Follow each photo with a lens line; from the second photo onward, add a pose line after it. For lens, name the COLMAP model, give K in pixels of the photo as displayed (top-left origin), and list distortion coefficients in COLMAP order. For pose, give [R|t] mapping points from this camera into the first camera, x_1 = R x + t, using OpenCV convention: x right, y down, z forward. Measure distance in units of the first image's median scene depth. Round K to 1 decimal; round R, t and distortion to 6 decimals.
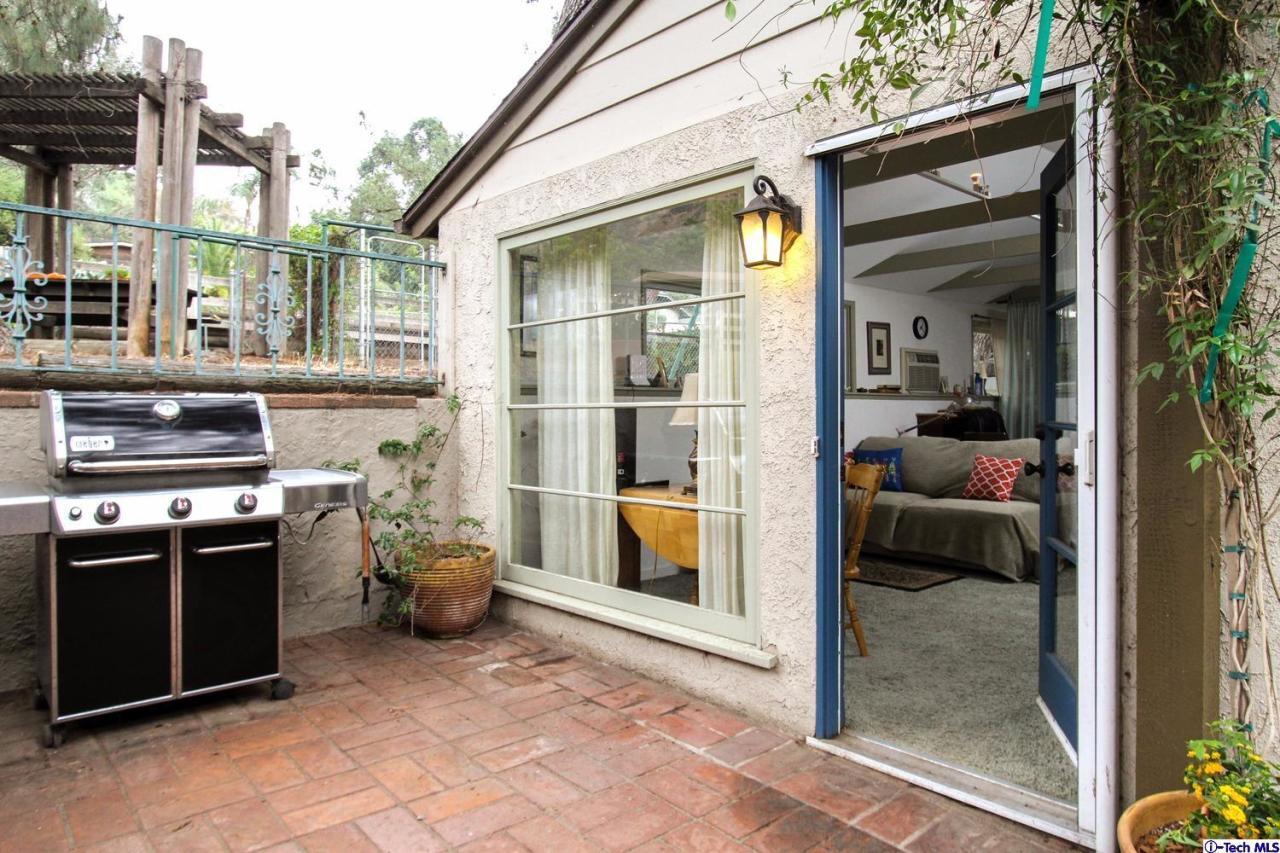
lens RADIAL K [[850.5, 0, 650.9], [0, 850.5, 421.6], [0, 0, 1]] dist [-0.011545, 0.001493]
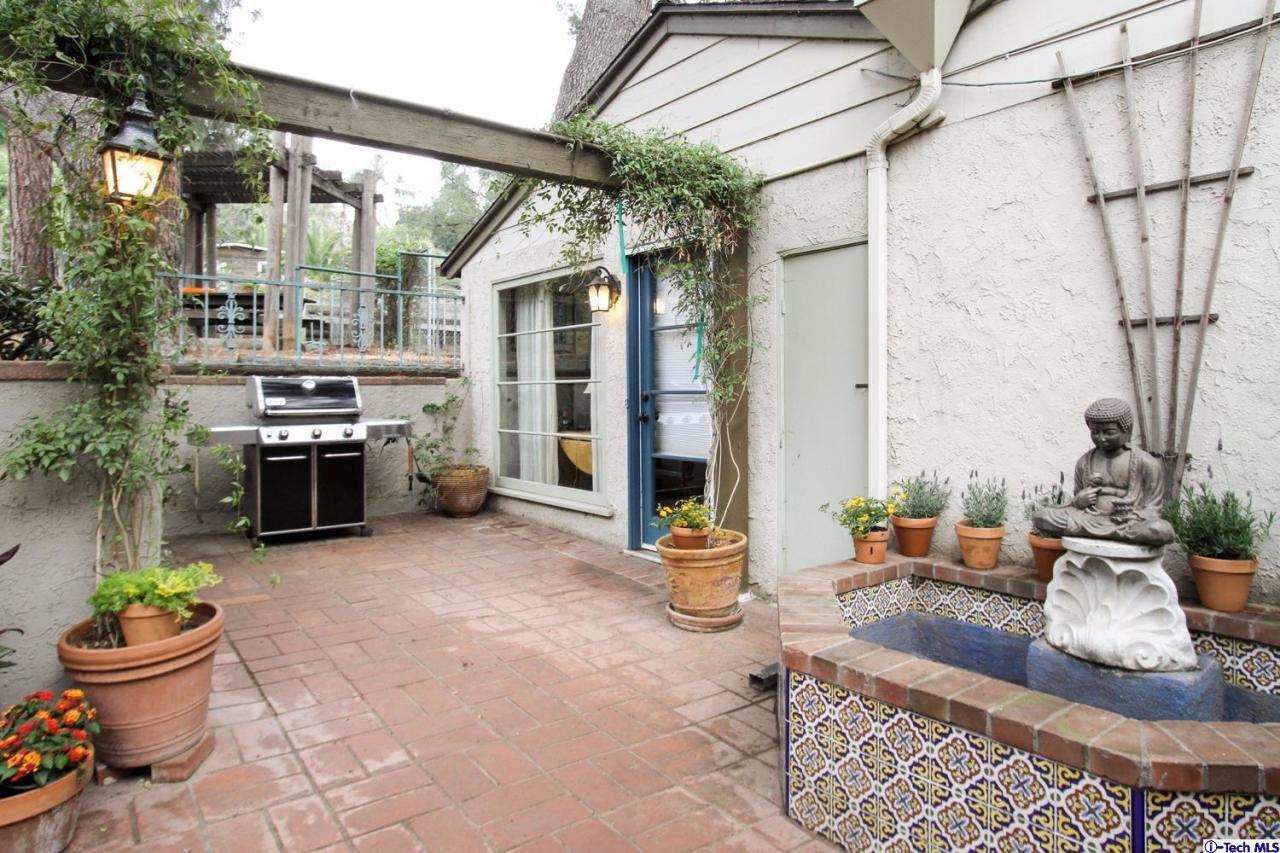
lens RADIAL K [[786.3, 0, 653.7], [0, 786.3, 390.5], [0, 0, 1]] dist [-0.008748, 0.001564]
pose [[0.997750, -0.004711, -0.066884, 0.259544], [0.004180, 0.999959, -0.008086, 0.011763], [0.066919, 0.007788, 0.997728, -0.567274]]
